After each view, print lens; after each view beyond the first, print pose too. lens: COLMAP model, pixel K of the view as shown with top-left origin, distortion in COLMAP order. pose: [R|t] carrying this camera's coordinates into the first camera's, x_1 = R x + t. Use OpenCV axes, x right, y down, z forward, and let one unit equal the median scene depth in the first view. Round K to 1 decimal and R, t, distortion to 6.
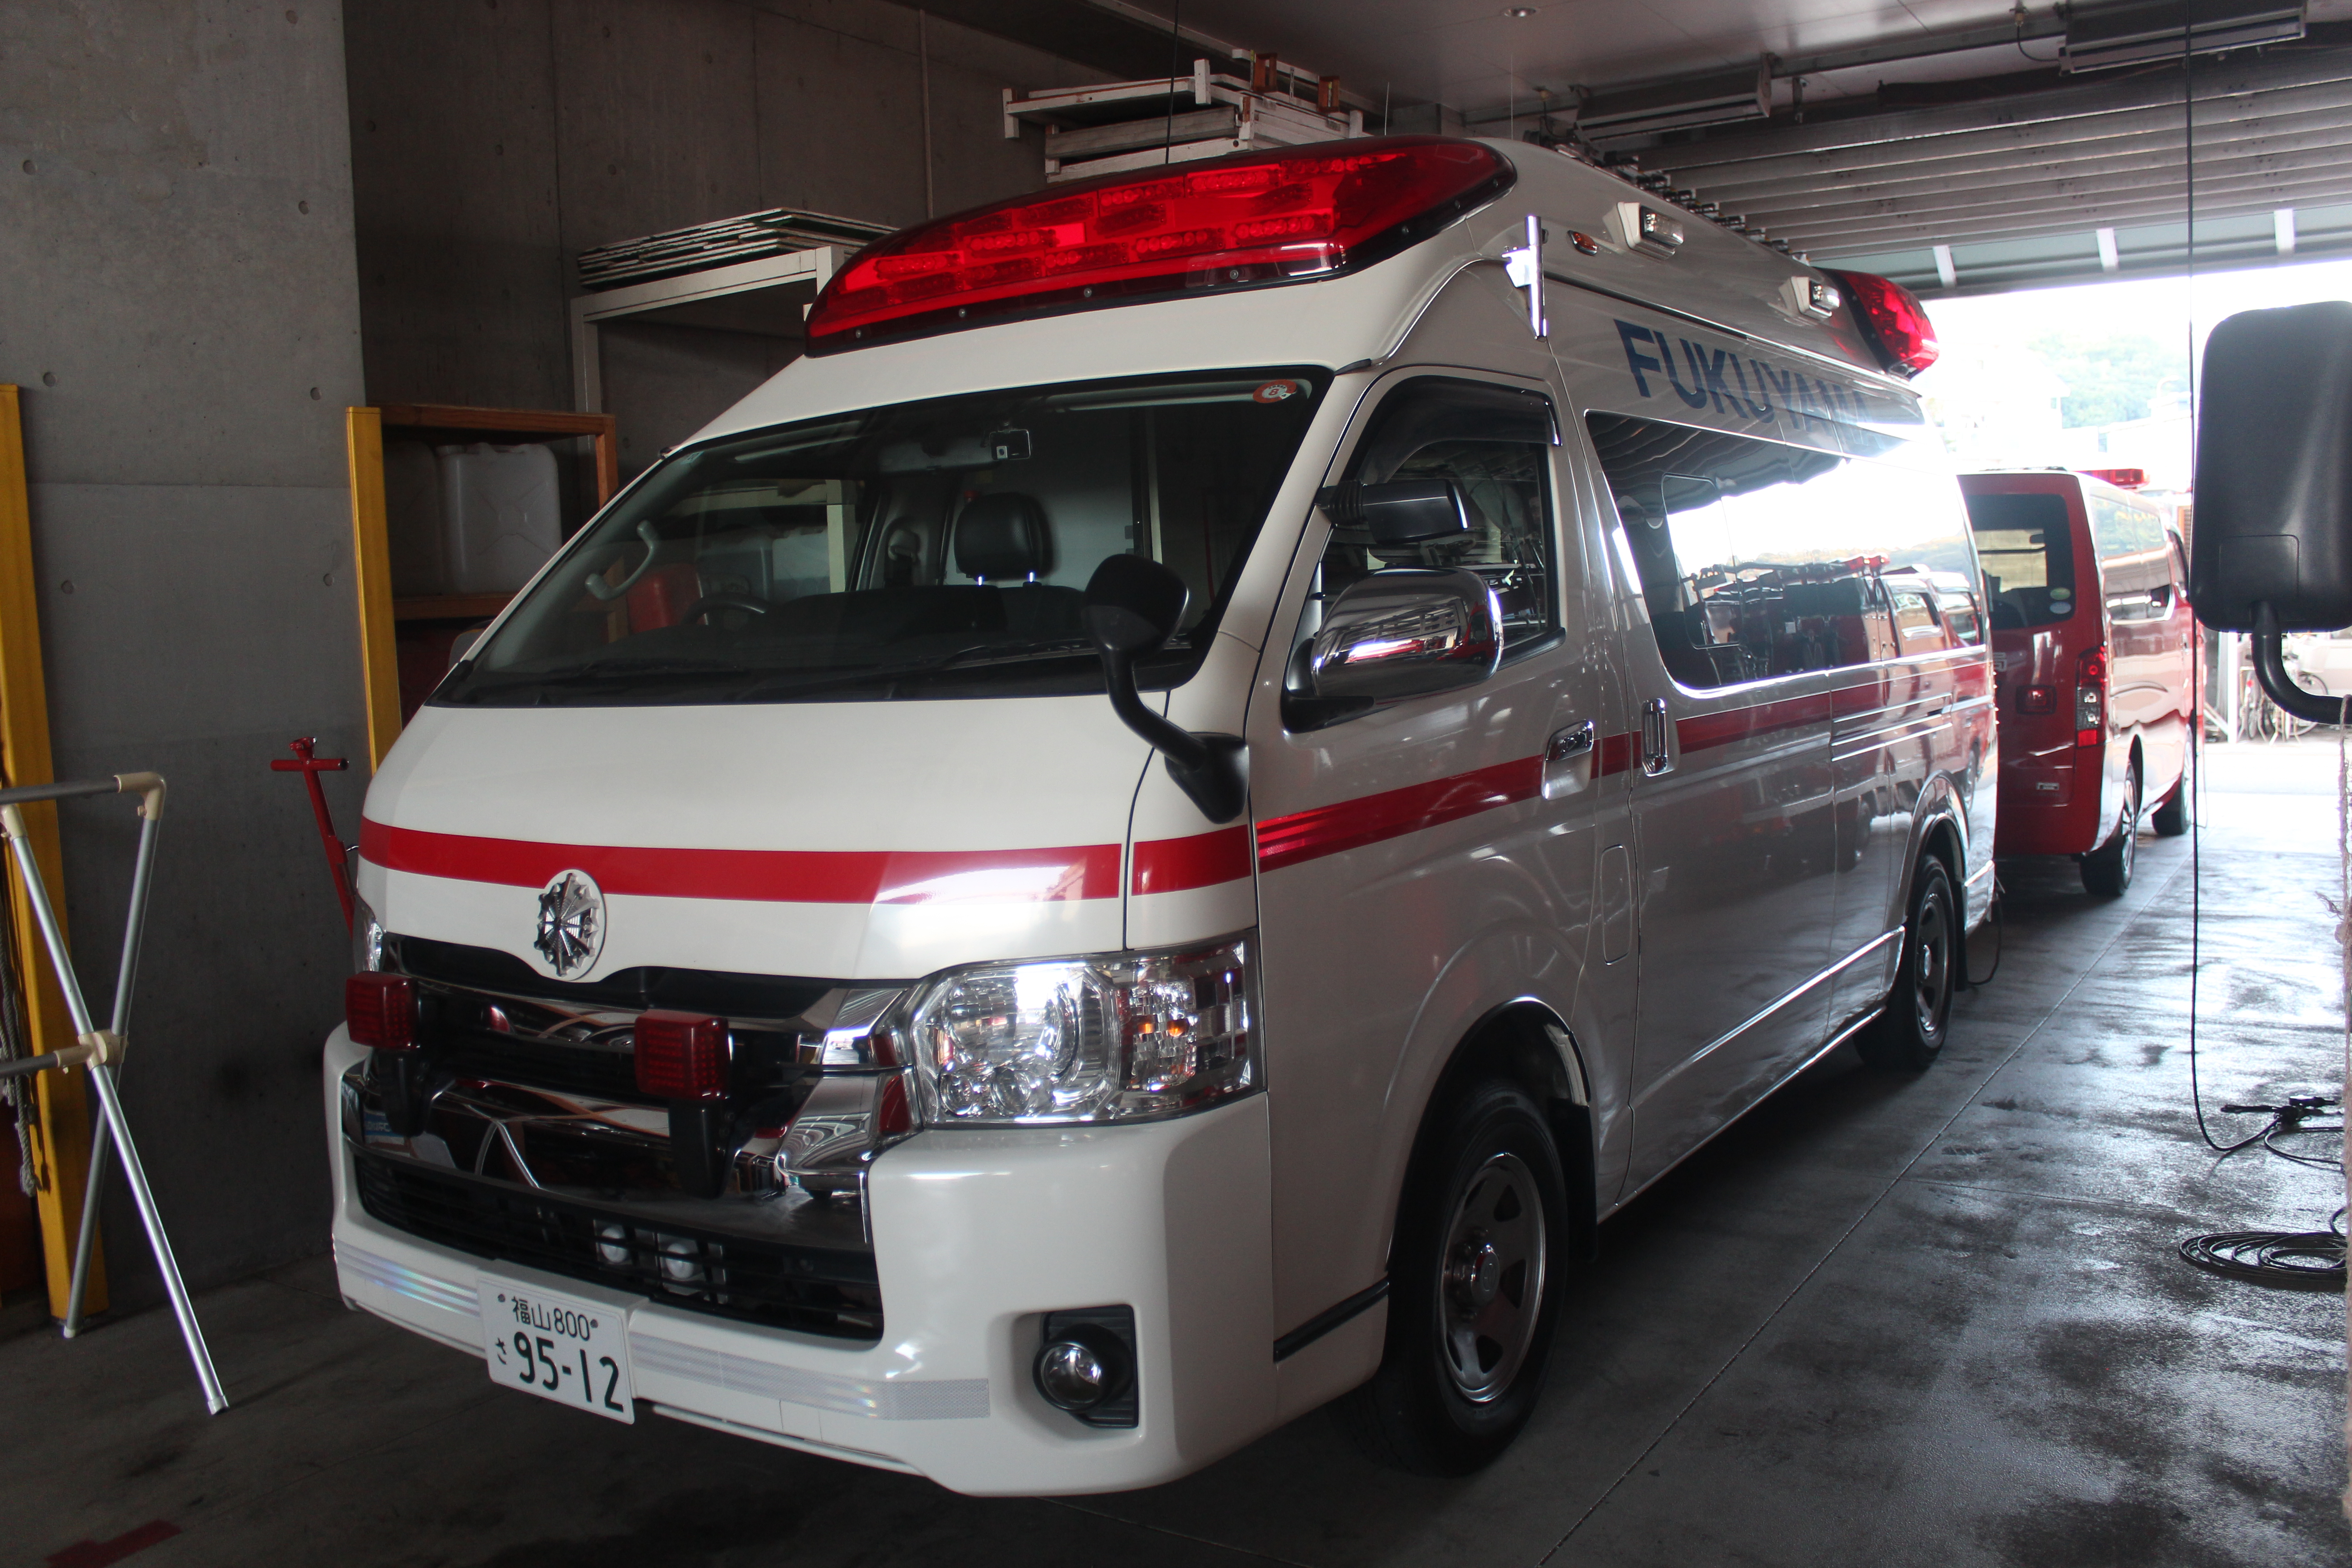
lens RADIAL K [[2062.8, 0, 1176.0], [0, 2062.8, 784.0], [0, 0, 1]] dist [-0.005846, -0.002830]
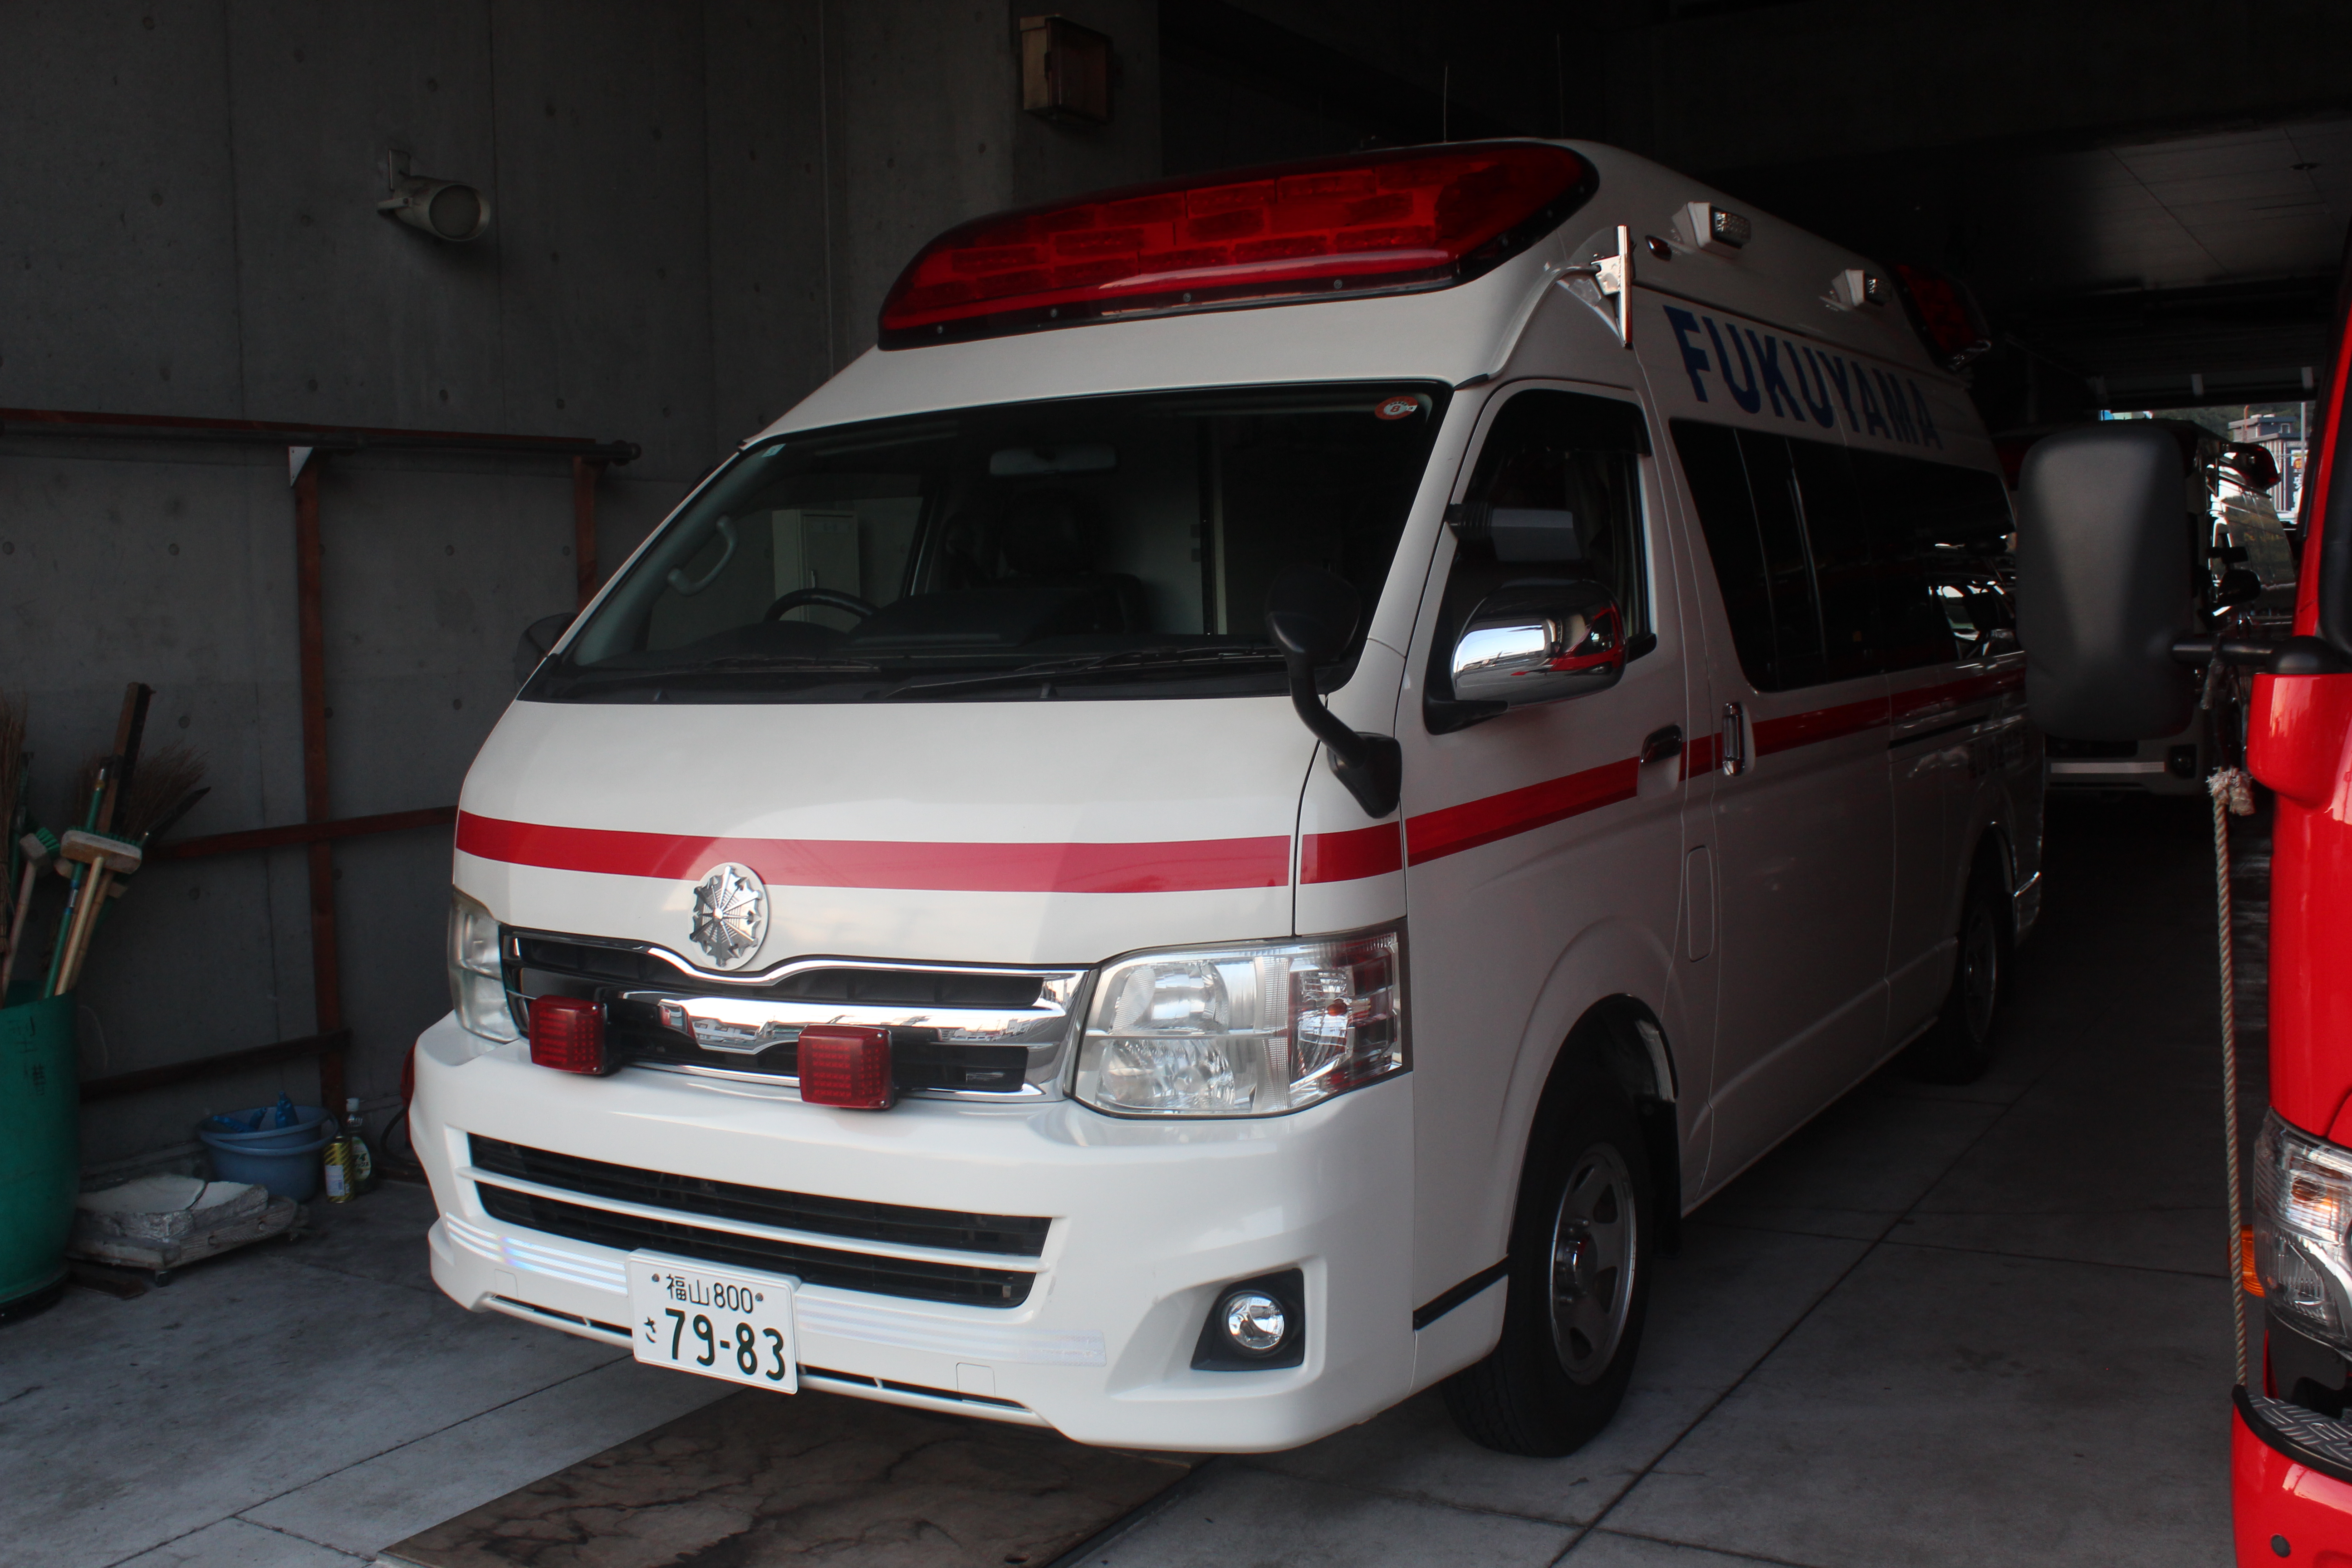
lens RADIAL K [[2394.7, 0, 1176.0], [0, 2394.7, 784.0], [0, 0, 1]] dist [0.007058, 0.002174]
pose [[0.999090, 0.009902, 0.041479, -0.117678], [-0.009621, 0.999929, -0.006964, 0.009157], [-0.041546, 0.006559, 0.999115, -0.205253]]
